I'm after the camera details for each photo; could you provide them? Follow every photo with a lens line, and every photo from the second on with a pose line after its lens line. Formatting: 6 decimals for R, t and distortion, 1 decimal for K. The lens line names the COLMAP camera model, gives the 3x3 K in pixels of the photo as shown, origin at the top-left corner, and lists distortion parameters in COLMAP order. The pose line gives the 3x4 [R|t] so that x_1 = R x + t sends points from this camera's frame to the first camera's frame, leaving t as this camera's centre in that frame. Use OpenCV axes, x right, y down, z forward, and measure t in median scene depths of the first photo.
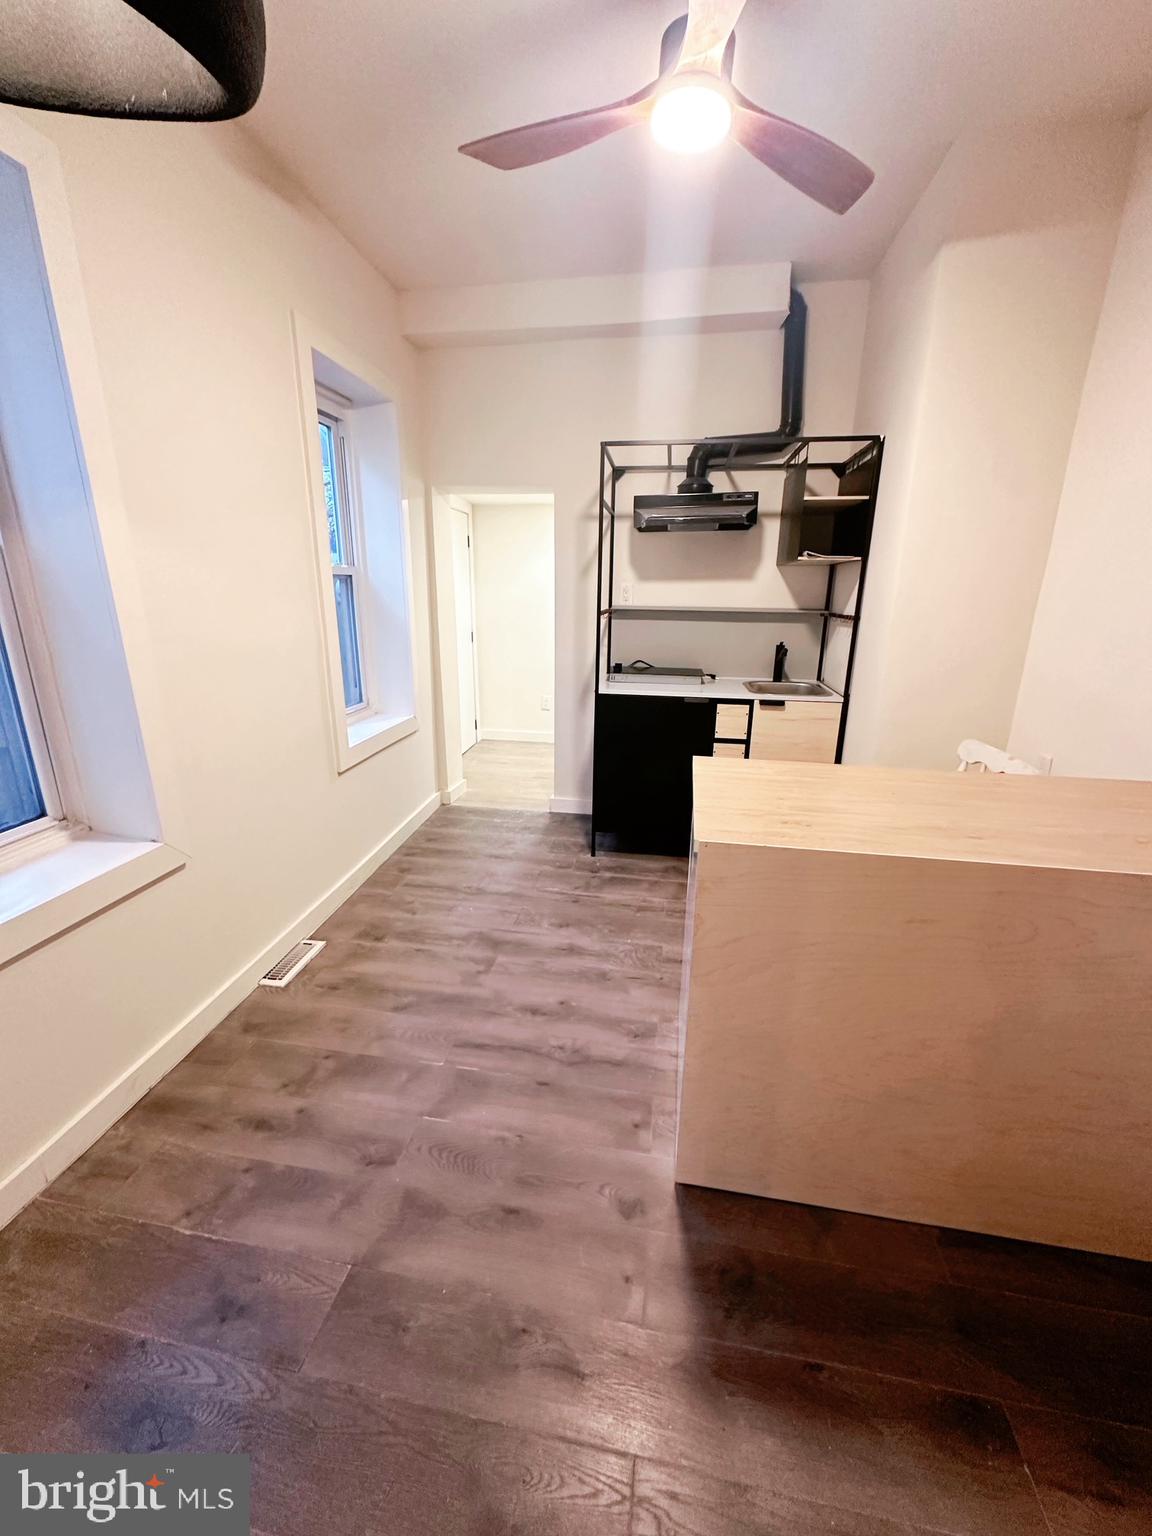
lens RADIAL K [[613.9, 0, 566.9], [0, 613.9, 762.7], [0, 0, 1]] dist [-0.003464, -0.000040]
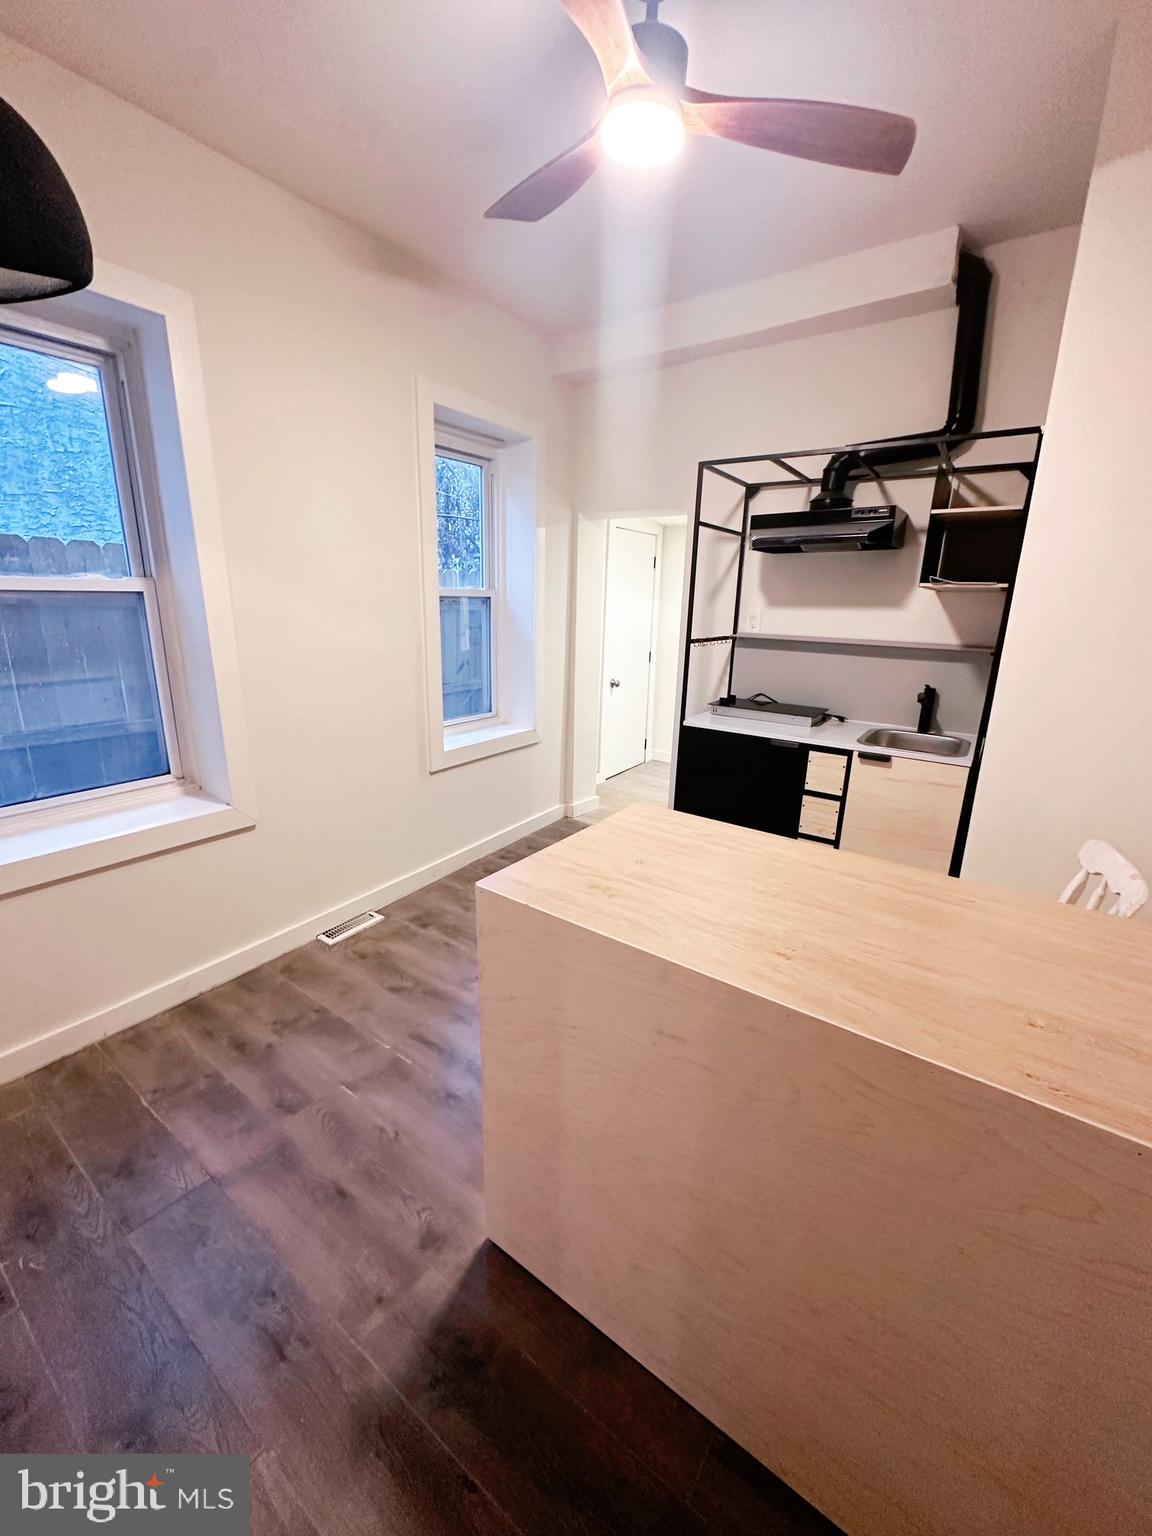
lens RADIAL K [[613.9, 0, 535.9], [0, 613.9, 760.6], [0, 0, 1]] dist [-0.003464, -0.000040]
pose [[0.898445, 0.122920, -0.421530, 0.350737], [-0.134743, 0.990879, 0.001753, -0.041943], [0.417901, 0.055223, 0.906813, 0.075873]]
